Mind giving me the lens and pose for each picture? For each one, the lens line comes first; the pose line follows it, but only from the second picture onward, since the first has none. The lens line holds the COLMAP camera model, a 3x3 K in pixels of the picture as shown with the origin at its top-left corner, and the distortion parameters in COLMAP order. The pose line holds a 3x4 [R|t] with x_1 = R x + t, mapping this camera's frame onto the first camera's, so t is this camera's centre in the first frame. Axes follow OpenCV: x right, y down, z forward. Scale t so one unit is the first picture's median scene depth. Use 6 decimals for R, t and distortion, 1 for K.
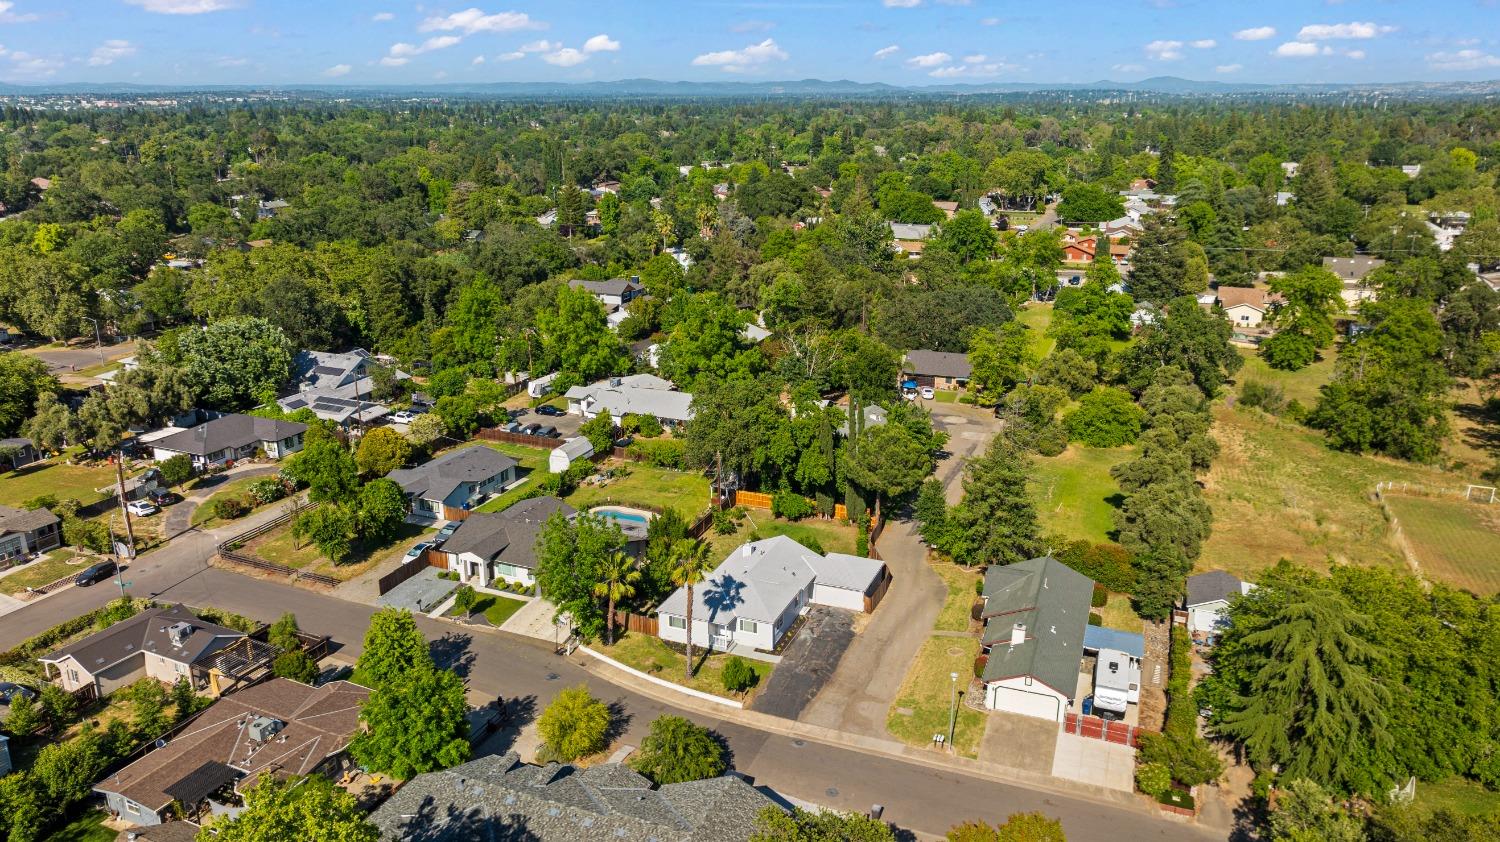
lens RADIAL K [[1055.3, 0, 747.5], [0, 1055.3, 401.0], [0, 0, 1]] dist [-0.025419, 0.001237]
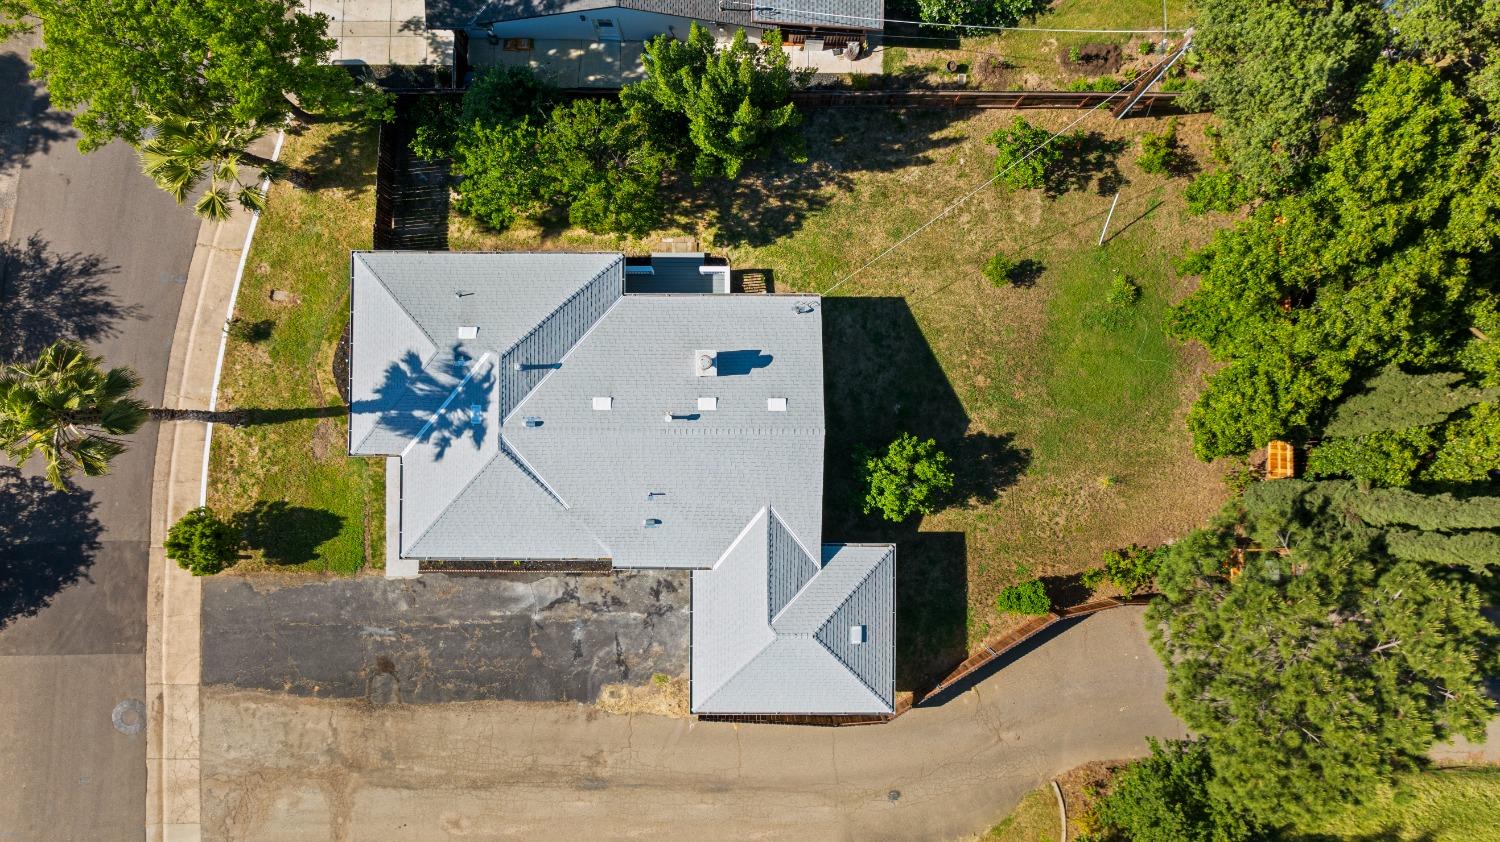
lens RADIAL K [[1055.3, 0, 747.5], [0, 1055.3, 401.0], [0, 0, 1]] dist [-0.025419, 0.001237]
pose [[0.376731, 0.926217, -0.013978, 0.023631], [-0.243160, 0.113442, 0.963330, -0.195388], [0.893839, -0.359517, 0.267956, 0.986849]]
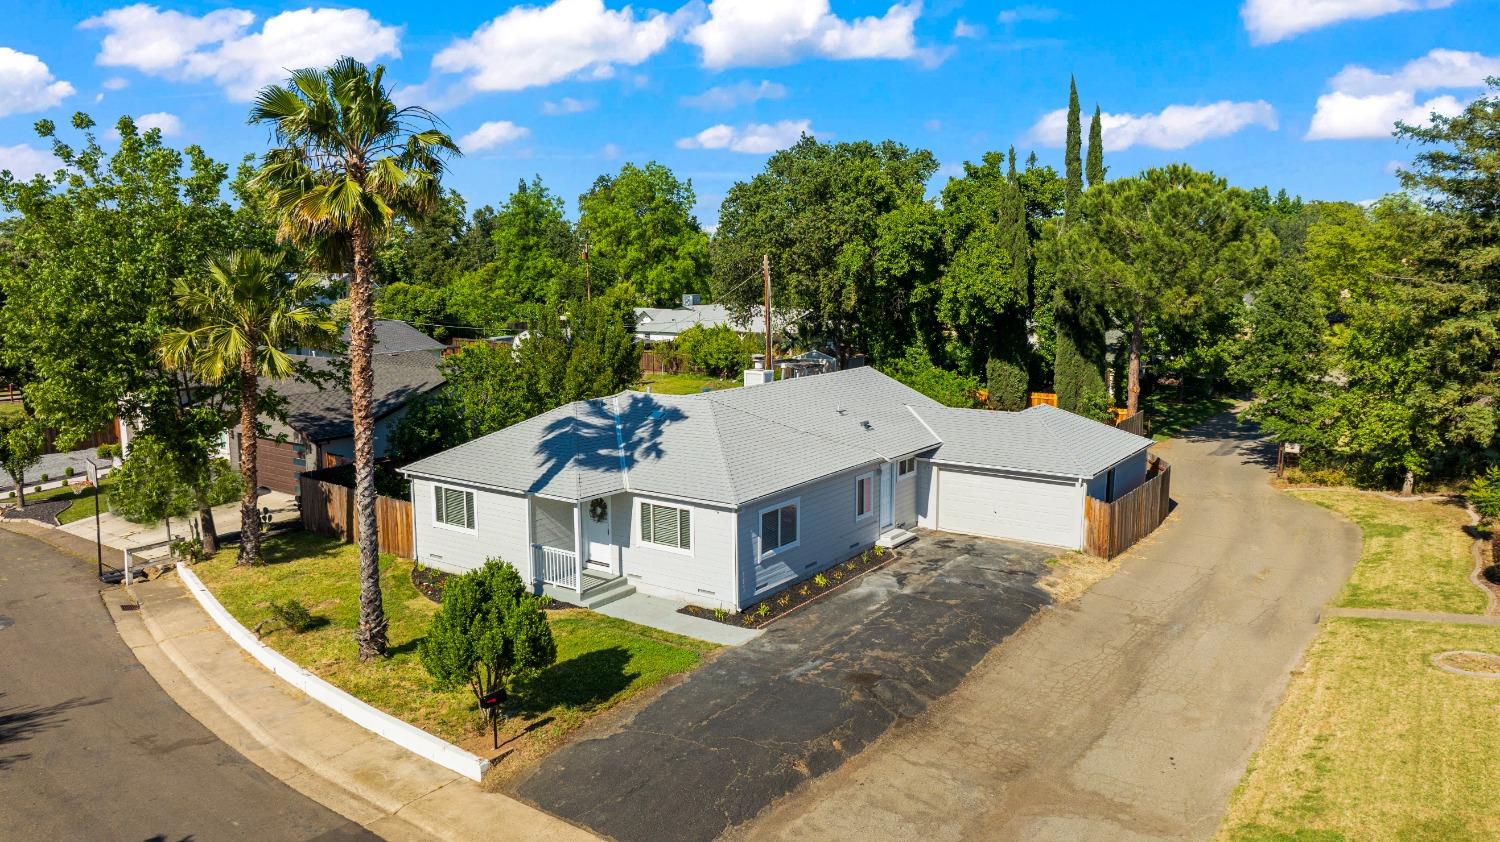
lens RADIAL K [[1055.3, 0, 747.5], [0, 1055.3, 401.0], [0, 0, 1]] dist [-0.025419, 0.001237]
pose [[0.974545, 0.022692, -0.223039, 0.084859], [-0.053065, 0.989942, -0.131144, 0.210818], [0.217819, 0.139641, 0.965948, 0.699650]]
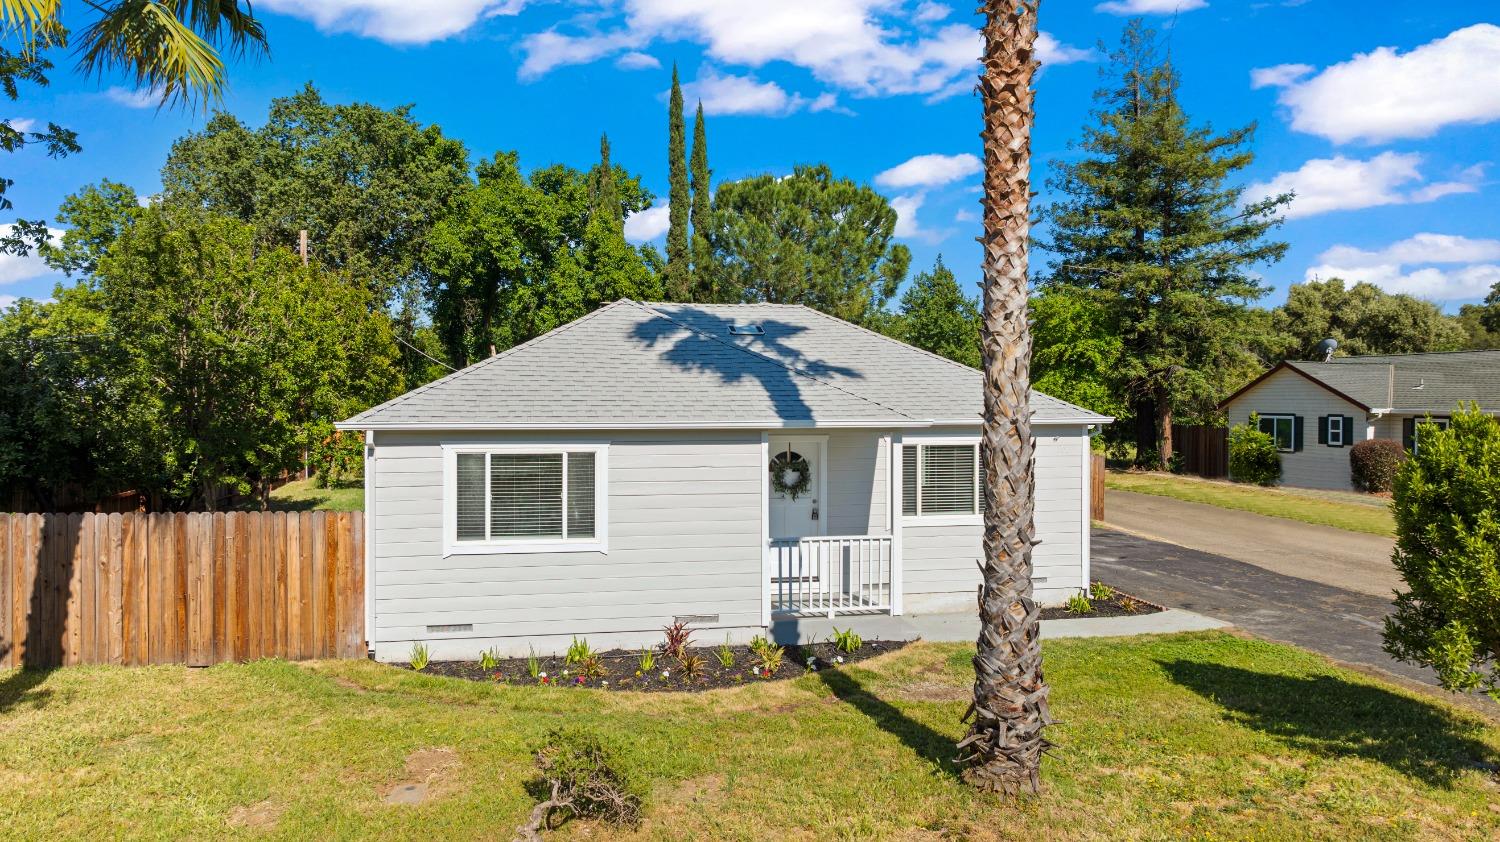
lens RADIAL K [[1055.3, 0, 747.5], [0, 1055.3, 401.0], [0, 0, 1]] dist [-0.025419, 0.001237]
pose [[0.832198, -0.002144, 0.554474, -0.117672], [0.144091, 0.966473, -0.212526, 0.226649], [-0.535429, 0.256758, 0.804606, 0.856539]]
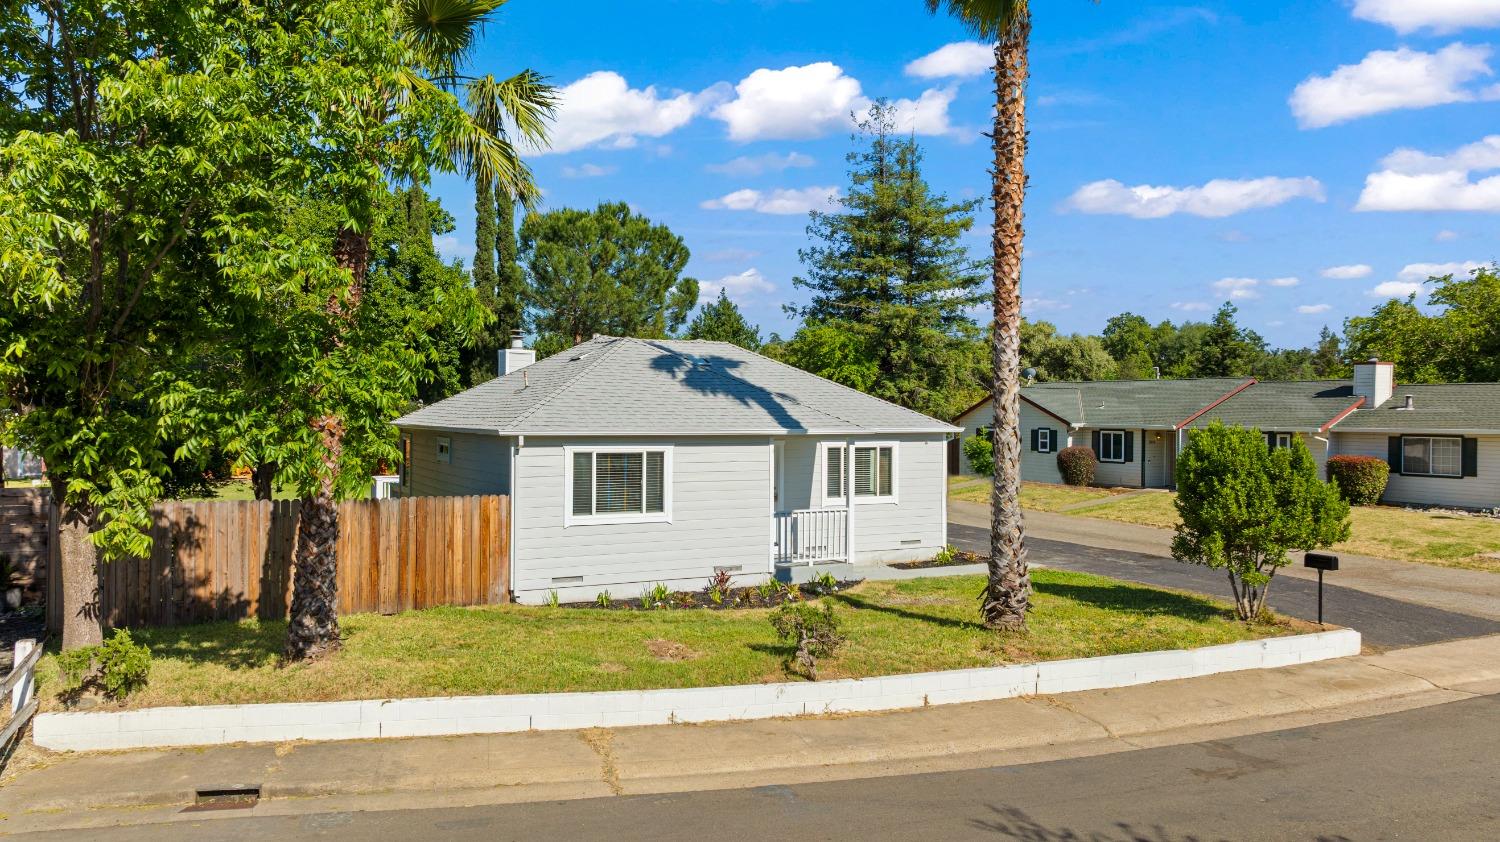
lens RADIAL K [[1055.3, 0, 747.5], [0, 1055.3, 401.0], [0, 0, 1]] dist [-0.025419, 0.001237]
pose [[0.637571, 0.012170, 0.770295, -0.196636], [0.194362, 0.964990, -0.176119, 0.229121], [-0.745470, 0.262004, 0.612885, 0.847142]]
